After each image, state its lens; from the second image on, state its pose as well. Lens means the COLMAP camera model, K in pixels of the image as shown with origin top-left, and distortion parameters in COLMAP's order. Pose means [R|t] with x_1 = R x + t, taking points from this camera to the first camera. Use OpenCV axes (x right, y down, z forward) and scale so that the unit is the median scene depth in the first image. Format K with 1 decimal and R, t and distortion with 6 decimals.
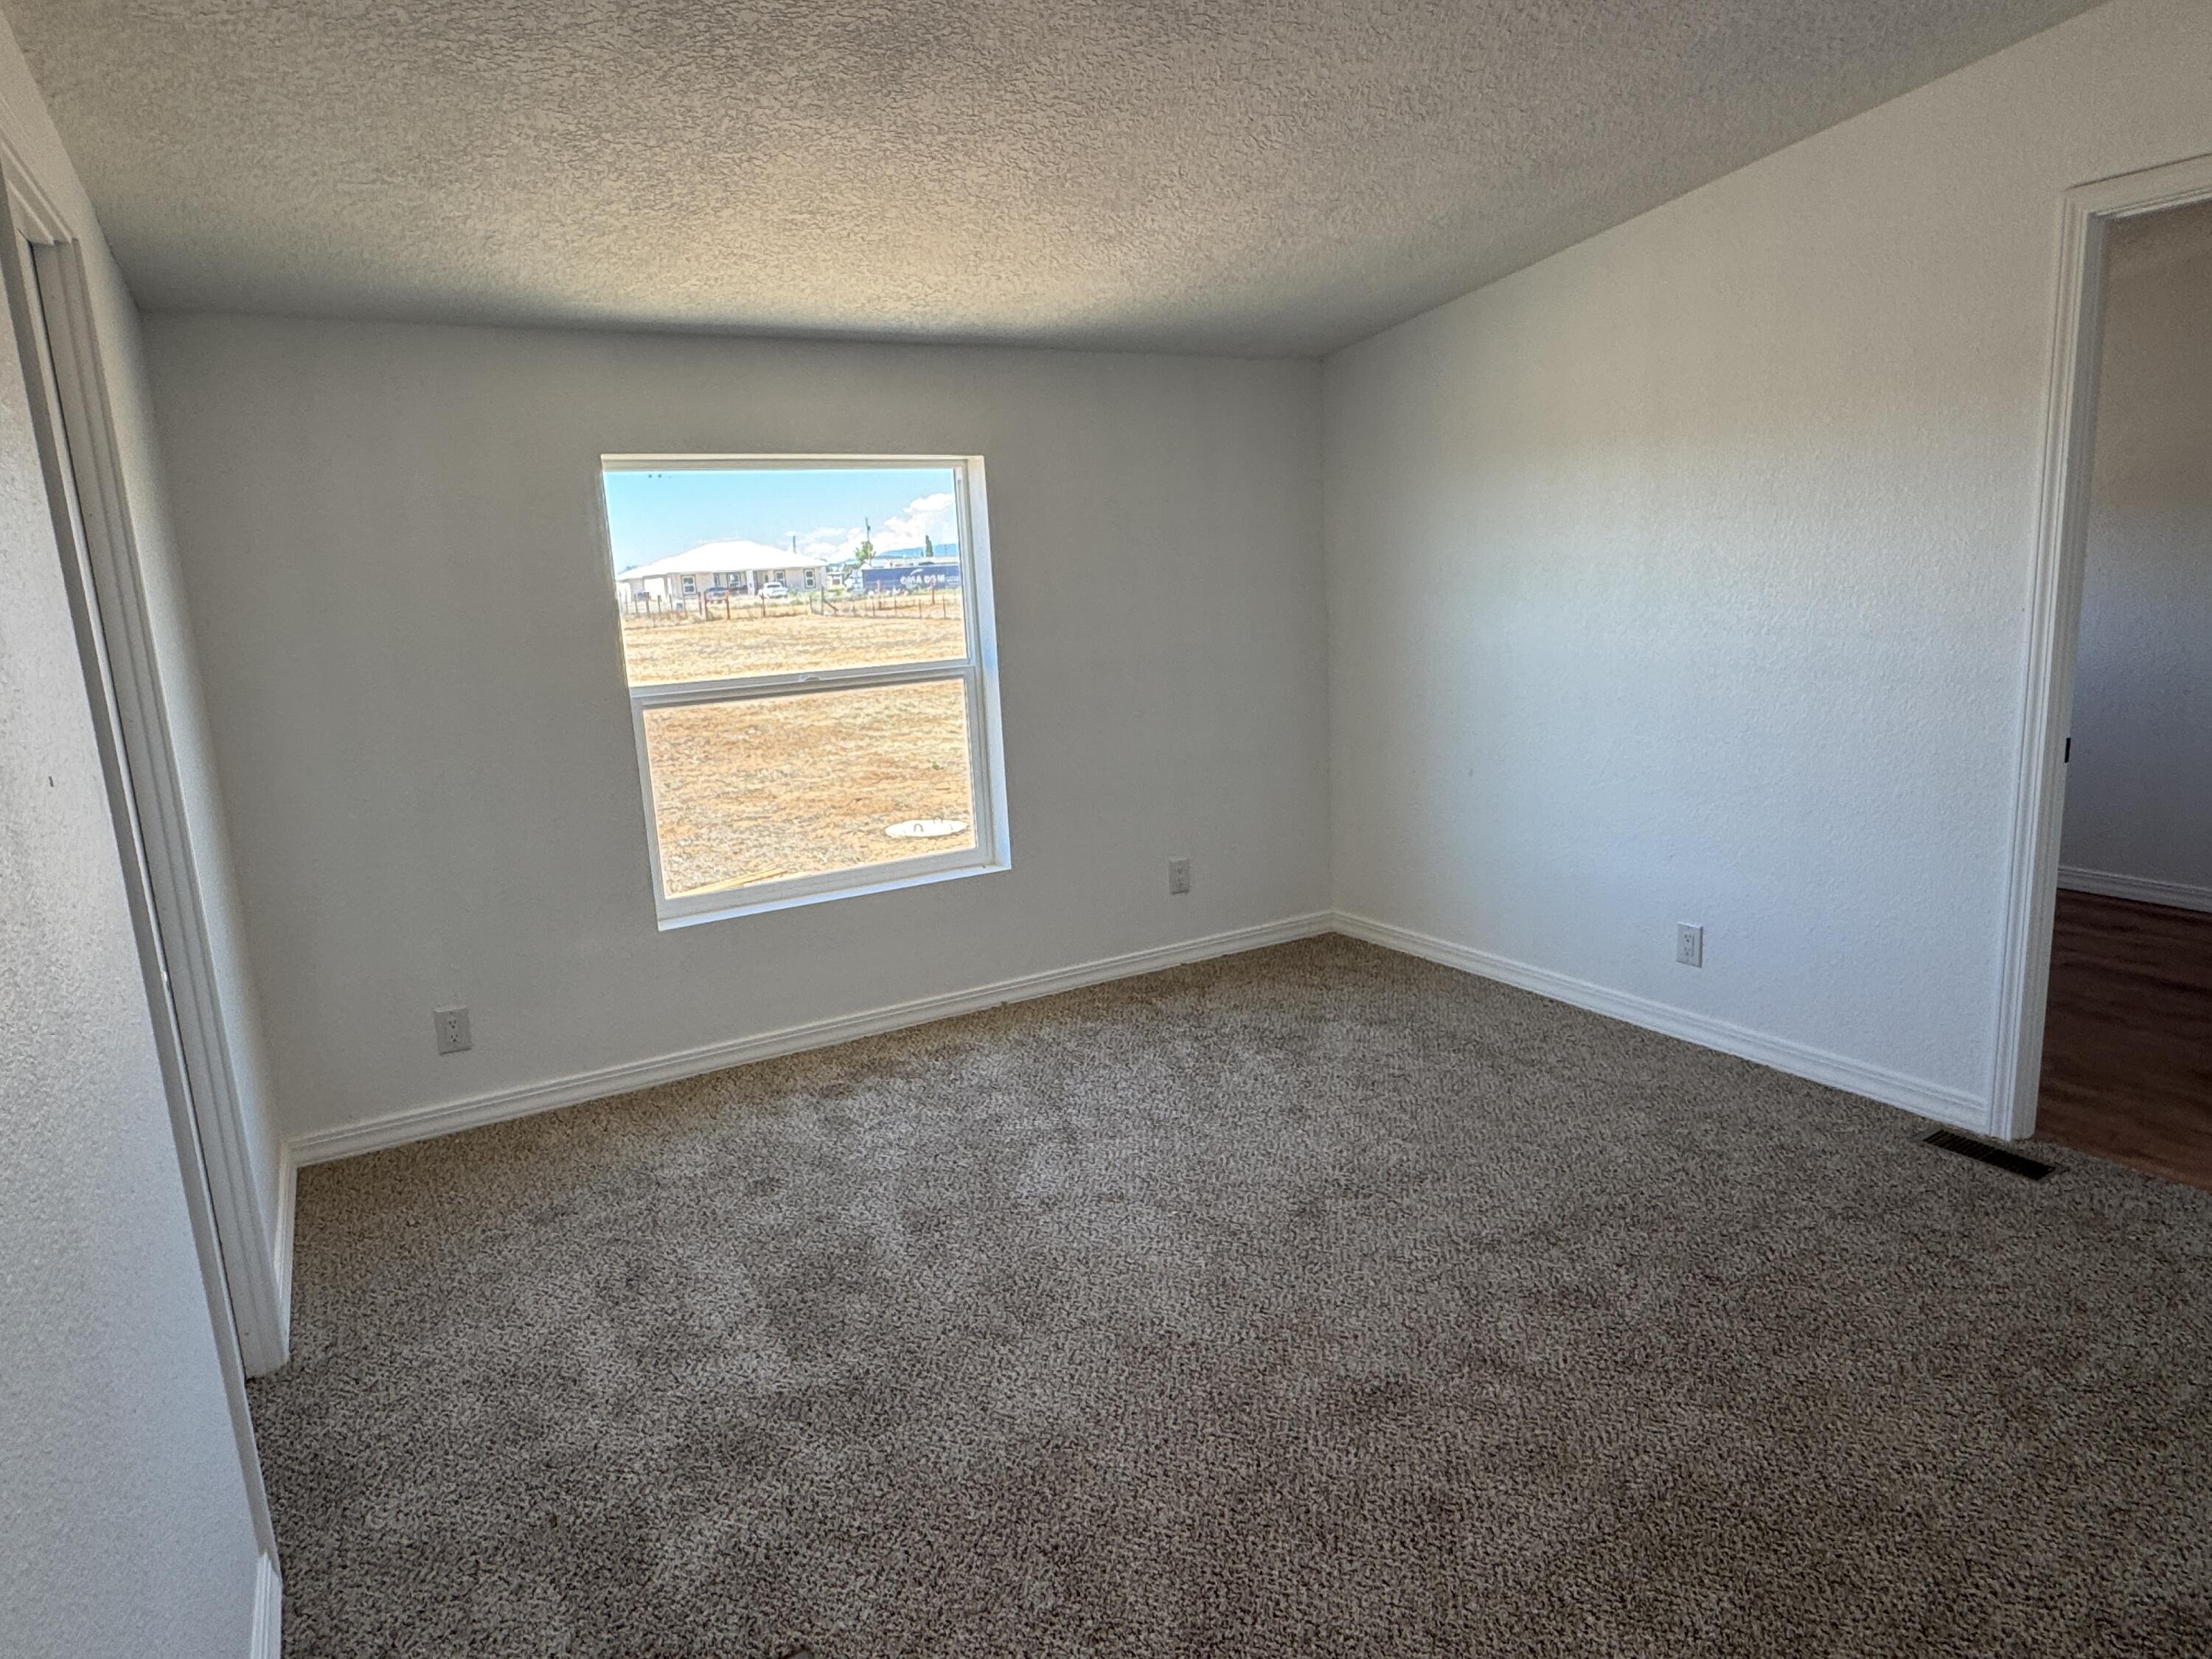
lens RADIAL K [[1340.4, 0, 1114.2], [0, 1340.4, 833.7], [0, 0, 1]] dist [-0.004579, 0.001281]
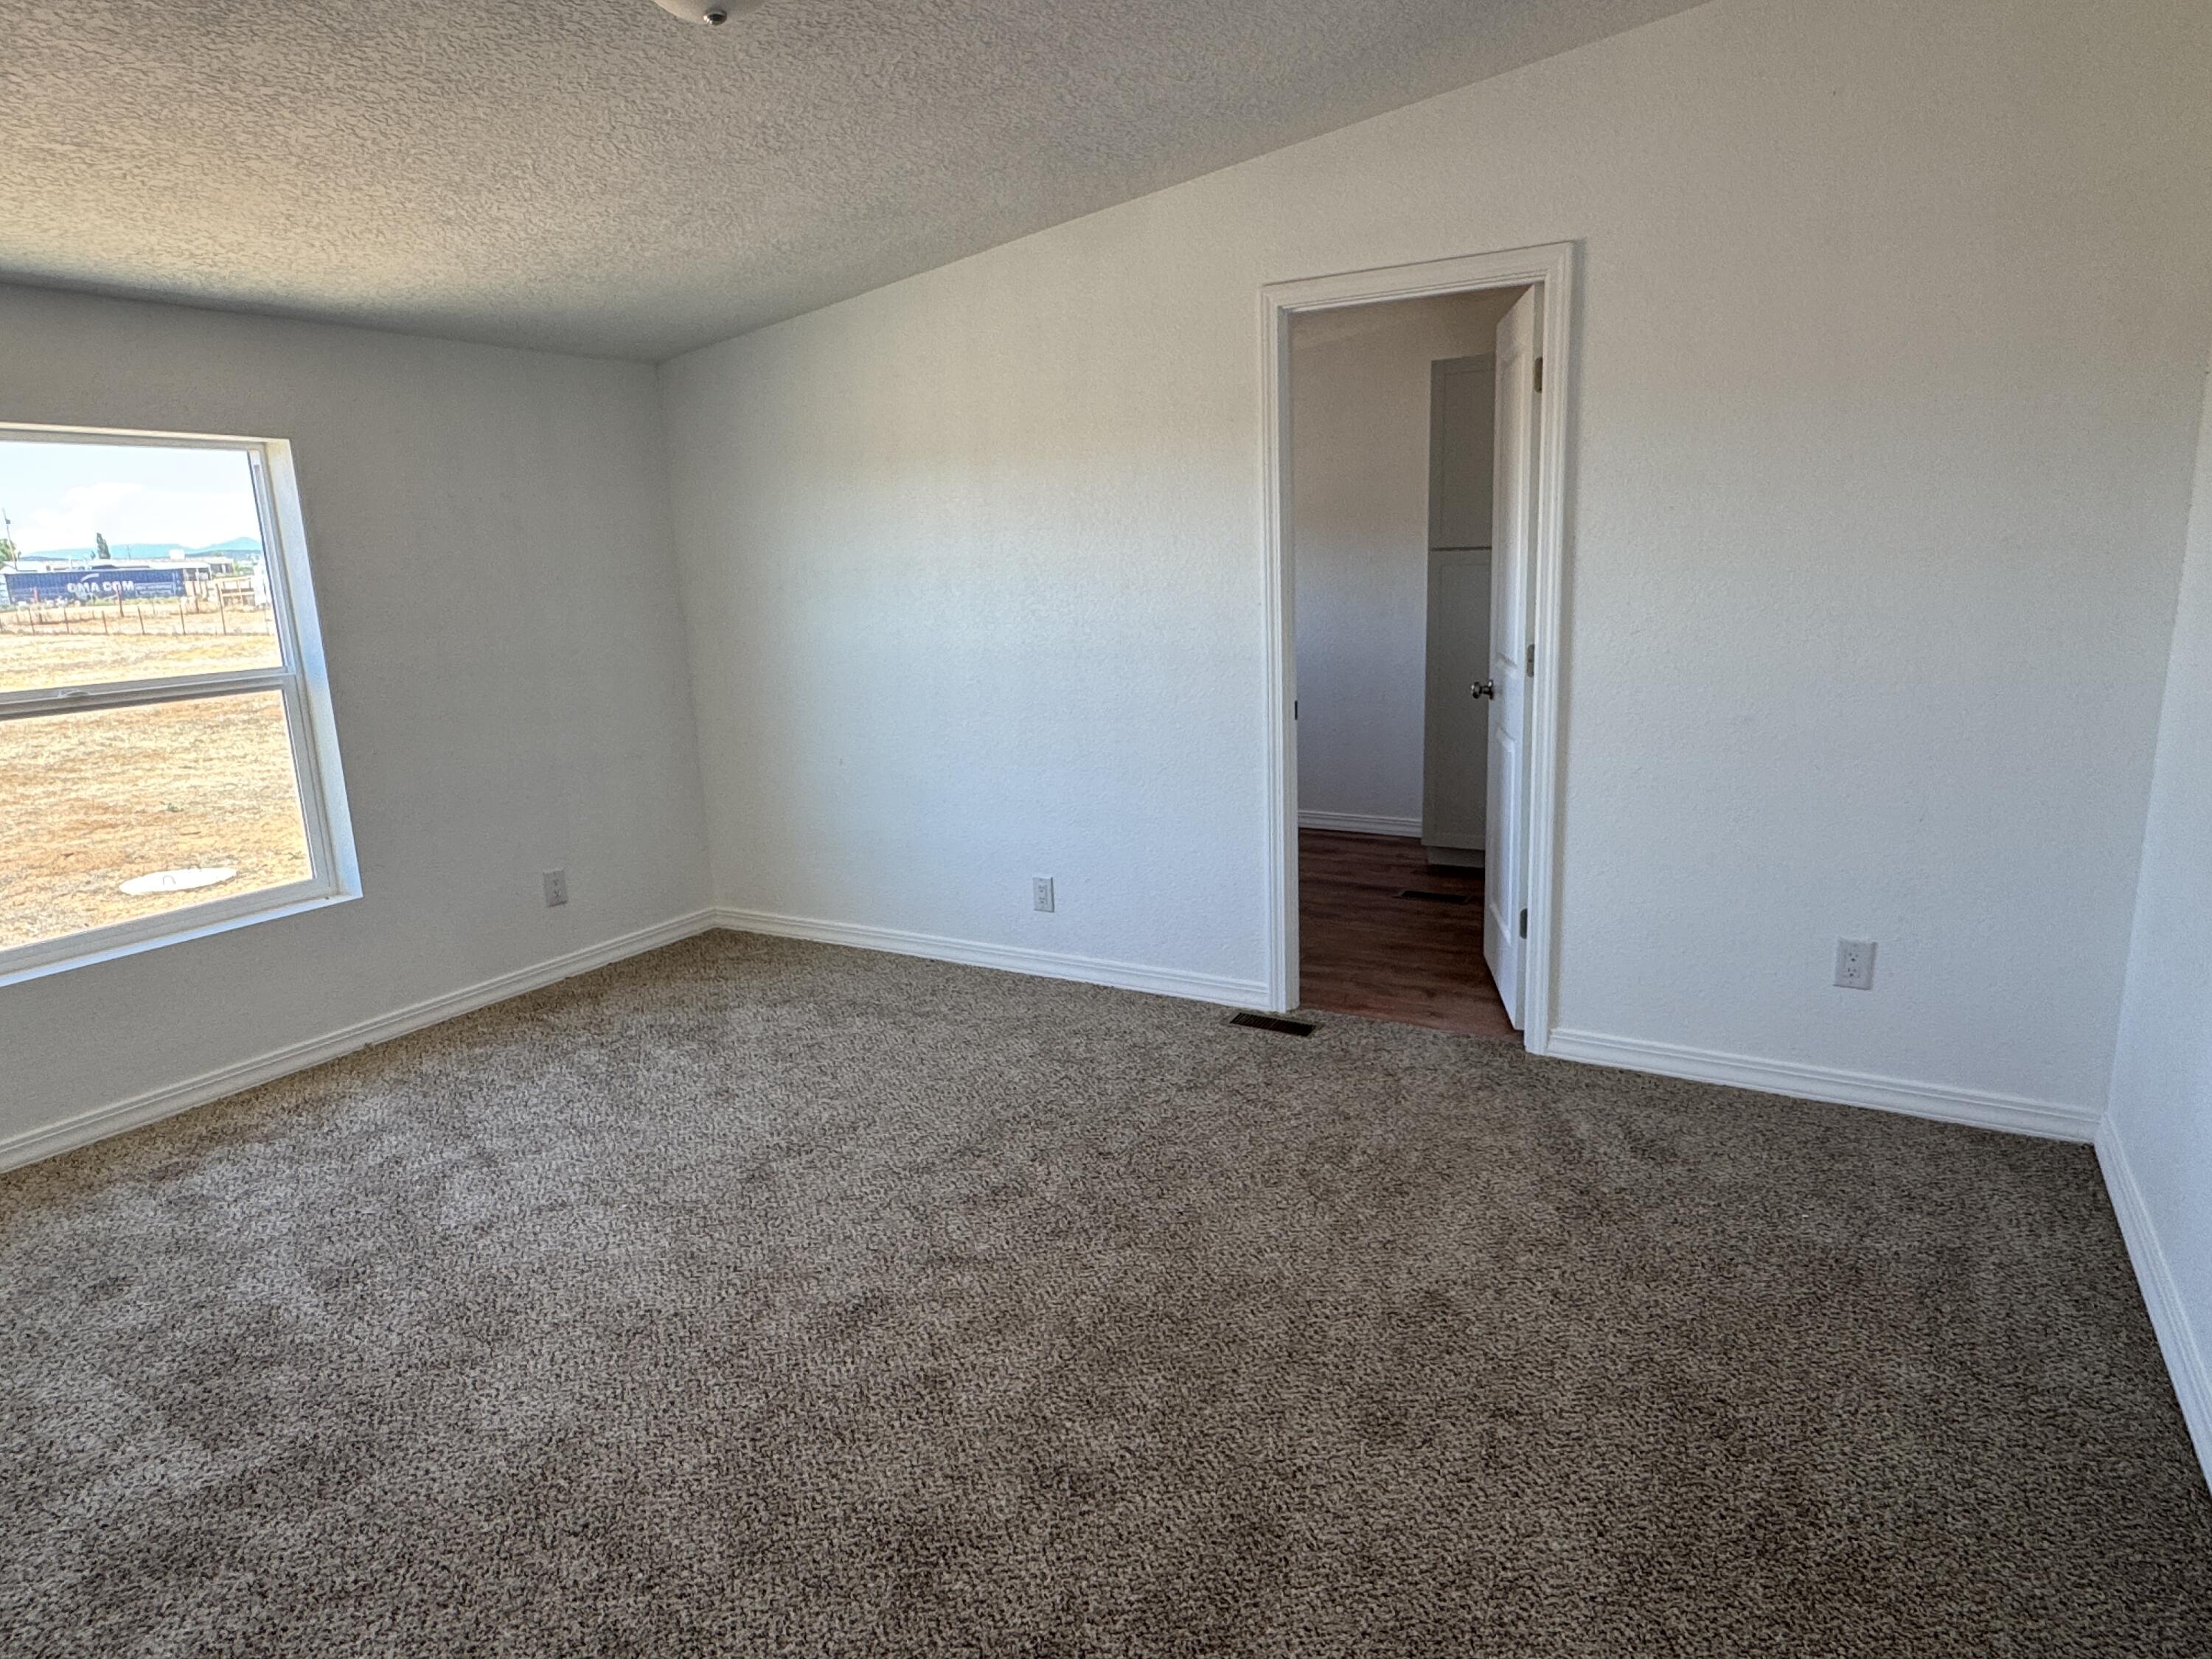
lens RADIAL K [[1340.4, 0, 1136.0], [0, 1340.4, 847.7], [0, 0, 1]] dist [-0.004579, 0.001281]
pose [[0.861233, -0.092229, 0.499771, -0.102791], [0.091956, 0.995443, 0.025236, 0.025387], [-0.499821, 0.024223, 0.865790, -0.068749]]
